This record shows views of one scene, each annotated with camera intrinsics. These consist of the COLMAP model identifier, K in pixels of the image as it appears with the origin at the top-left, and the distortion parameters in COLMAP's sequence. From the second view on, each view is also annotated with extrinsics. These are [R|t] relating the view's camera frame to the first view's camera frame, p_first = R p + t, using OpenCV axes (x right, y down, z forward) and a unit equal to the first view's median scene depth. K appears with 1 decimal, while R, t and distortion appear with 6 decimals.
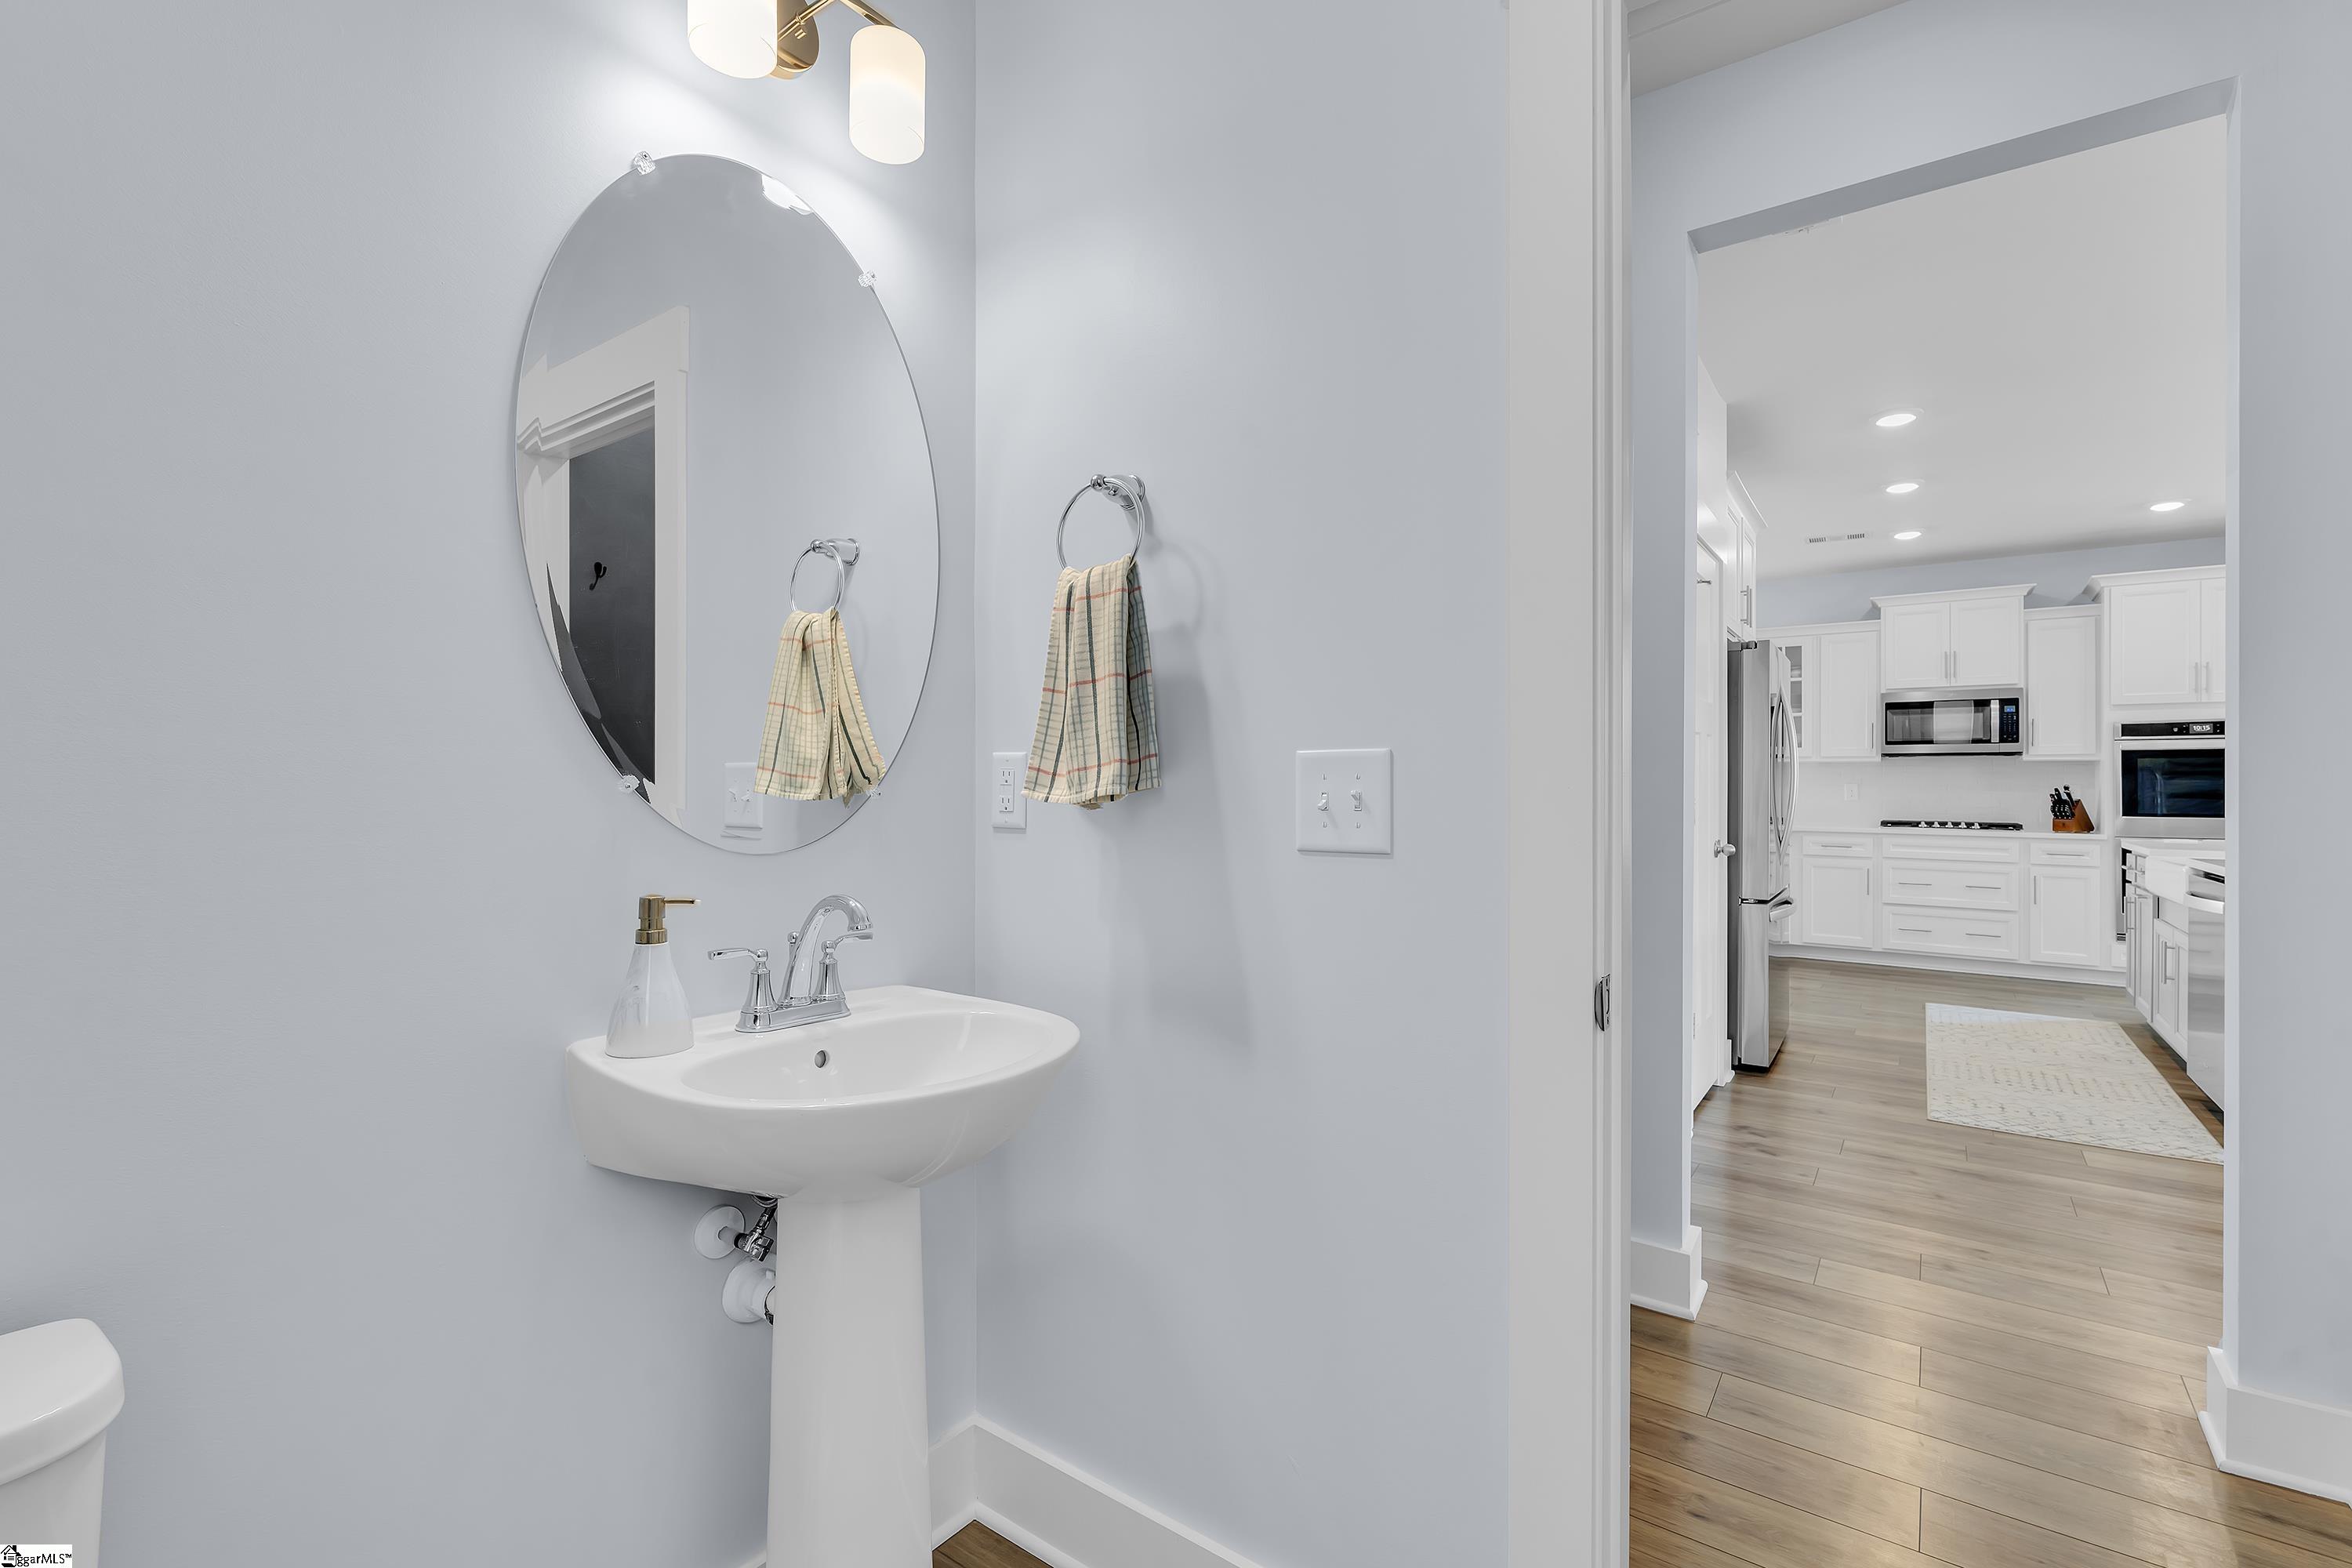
lens RADIAL K [[1046.1, 0, 1177.5], [0, 1046.1, 783.3], [0, 0, 1]] dist [-0.002047, -0.000457]
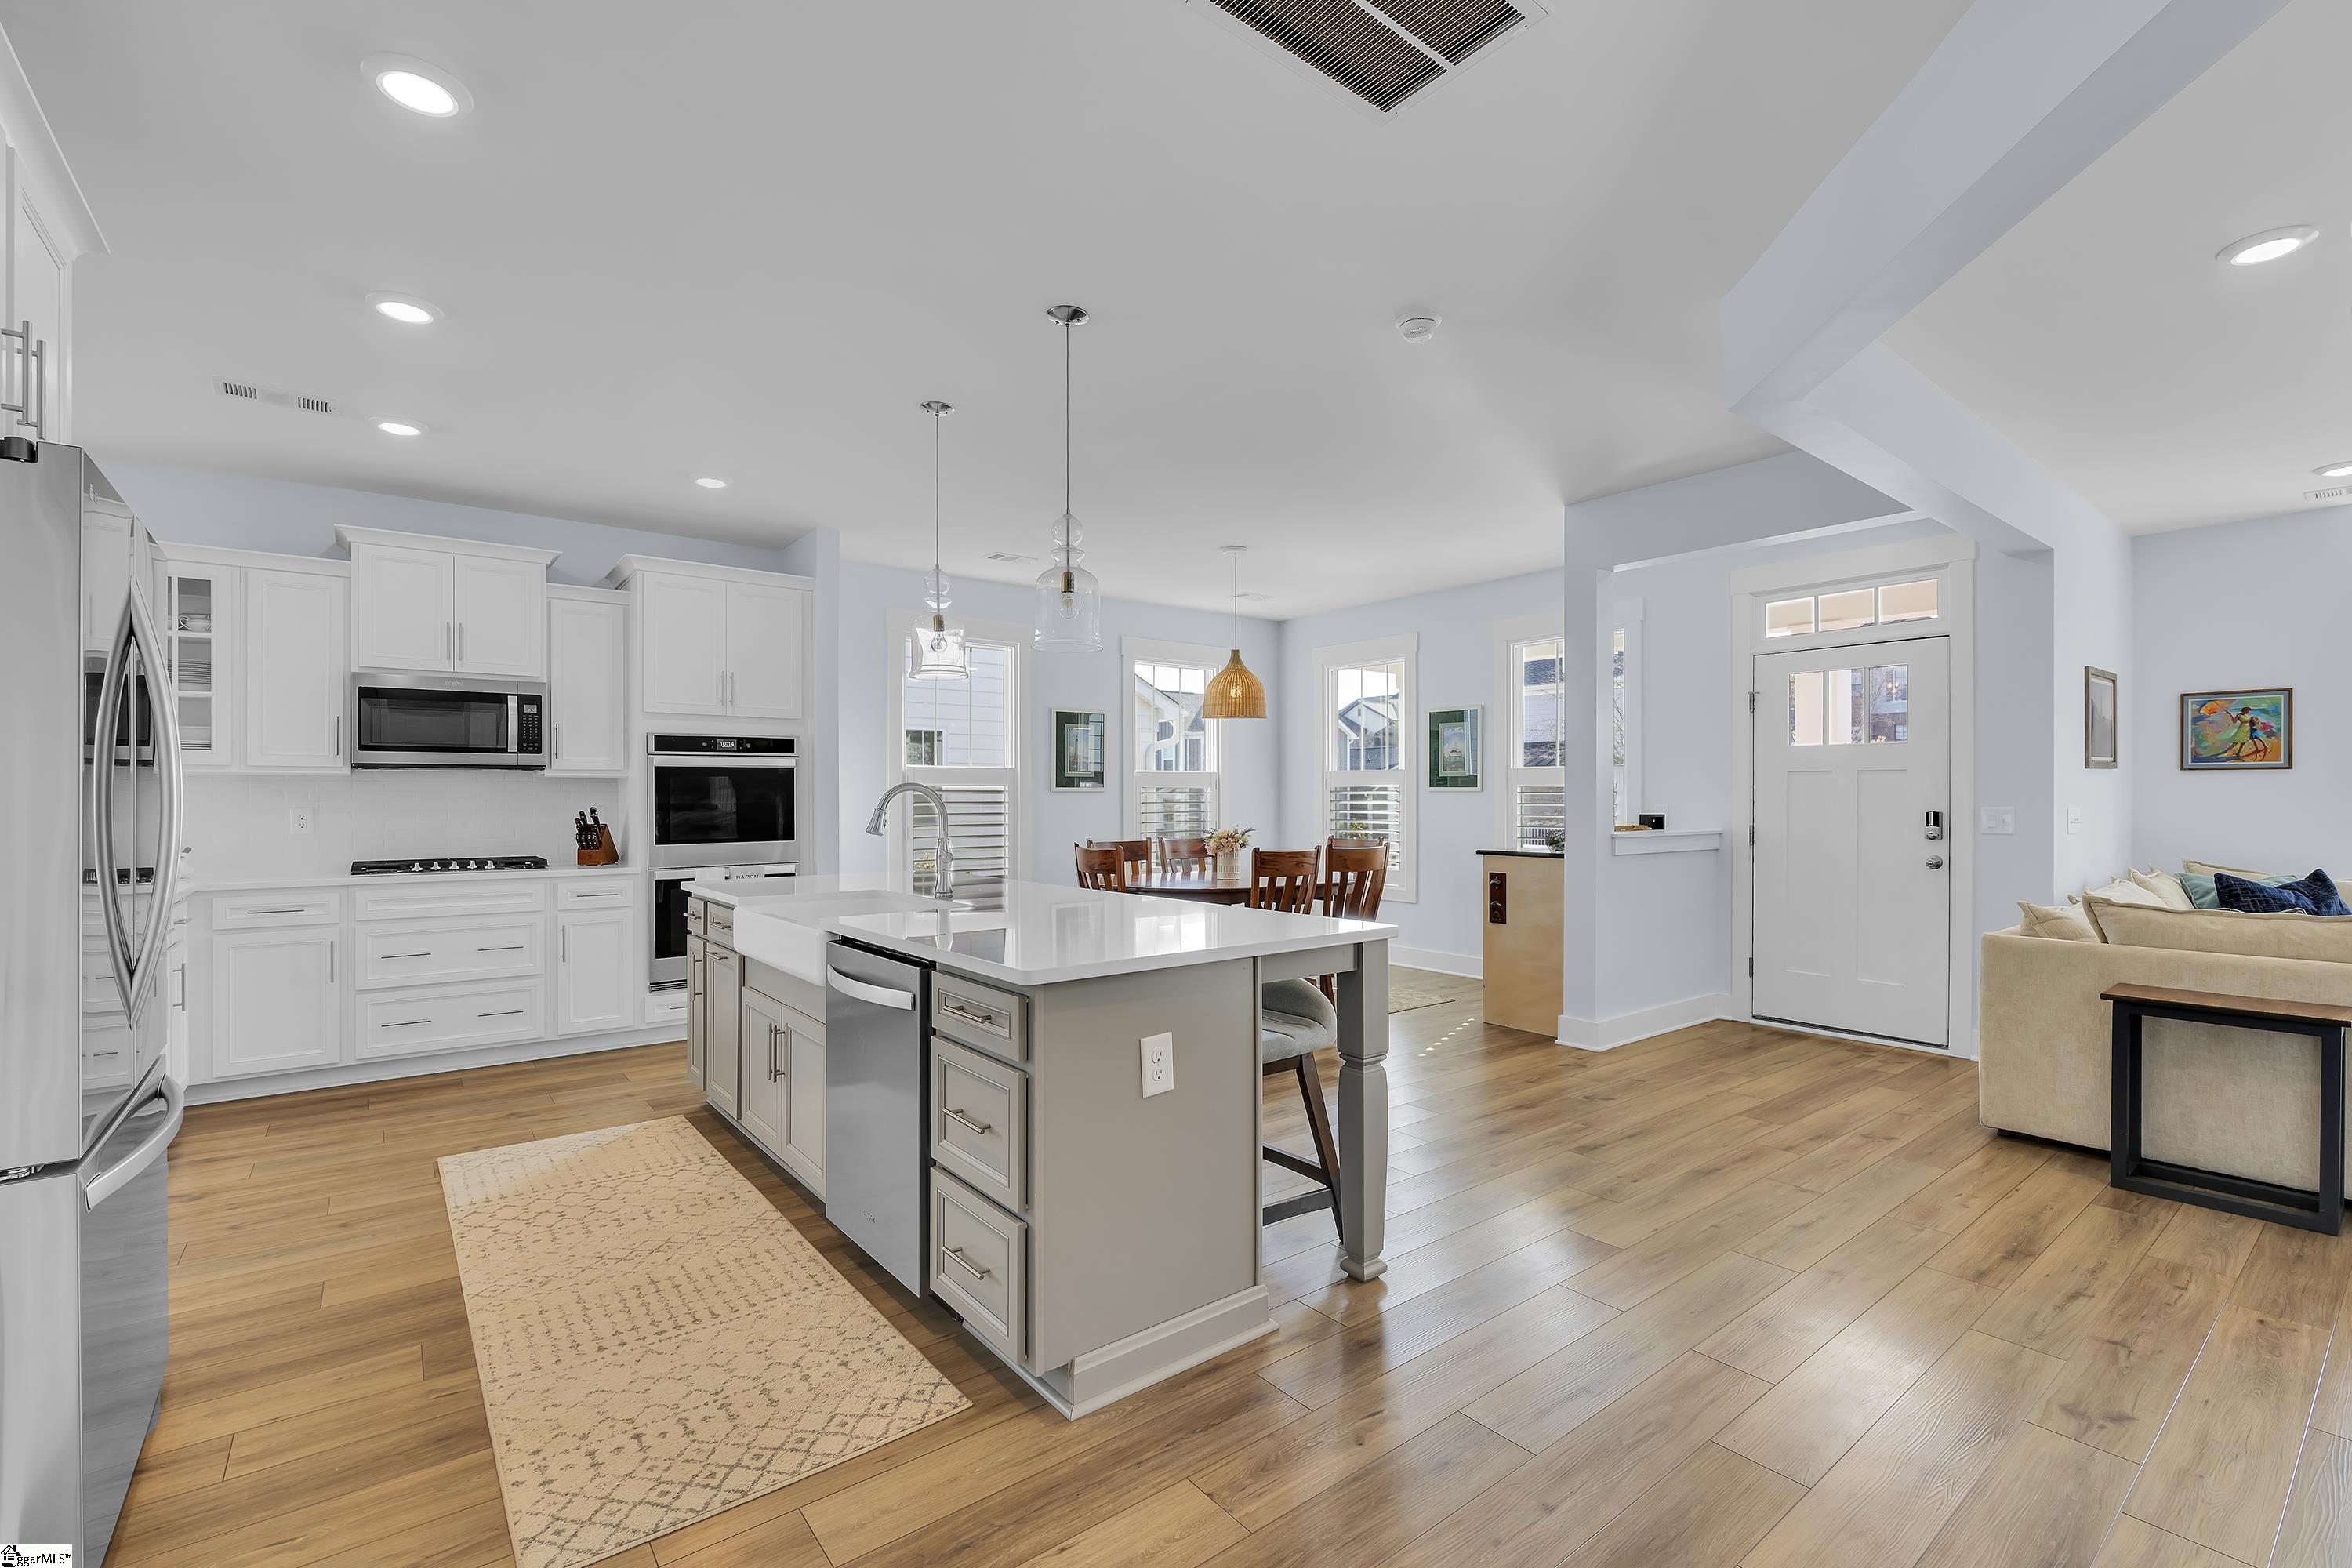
lens RADIAL K [[1021.1, 0, 1175.3], [0, 1021.1, 792.7], [0, 0, 1]] dist [-0.004331, -0.000316]
pose [[0.277968, -0.002743, 0.960586, 0.225681], [0.001476, 0.999996, 0.002429, -0.011713], [-0.960589, 0.000742, 0.277971, 0.363196]]
